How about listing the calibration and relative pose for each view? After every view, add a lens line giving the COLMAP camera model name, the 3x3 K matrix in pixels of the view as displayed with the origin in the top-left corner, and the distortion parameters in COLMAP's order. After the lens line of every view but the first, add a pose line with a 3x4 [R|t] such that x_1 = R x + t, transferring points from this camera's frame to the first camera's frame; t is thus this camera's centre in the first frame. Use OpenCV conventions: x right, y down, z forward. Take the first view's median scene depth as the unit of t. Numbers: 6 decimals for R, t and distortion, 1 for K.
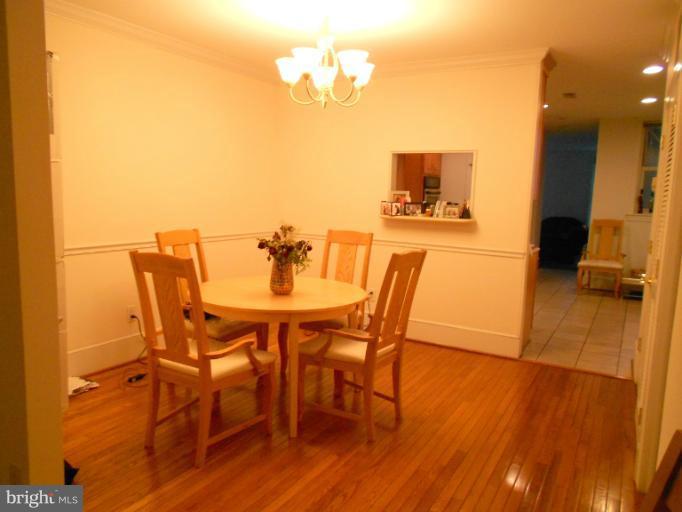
lens RADIAL K [[531.0, 0, 339.7], [0, 531.0, 267.6], [0, 0, 1]] dist [0.010814, 0.006224]
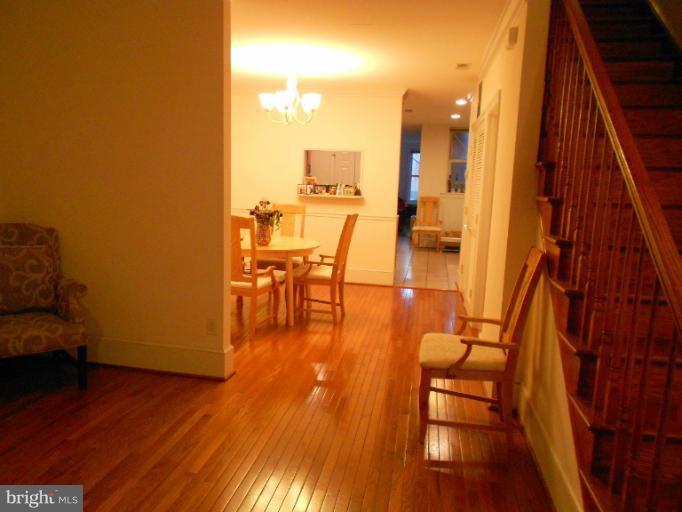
lens RADIAL K [[531.0, 0, 339.7], [0, 531.0, 267.6], [0, 0, 1]] dist [0.010814, 0.006224]
pose [[0.942375, -0.050217, 0.330767, -0.305089], [0.037887, 0.998329, 0.043623, 0.041367], [-0.332405, -0.028578, 0.942704, -0.390222]]
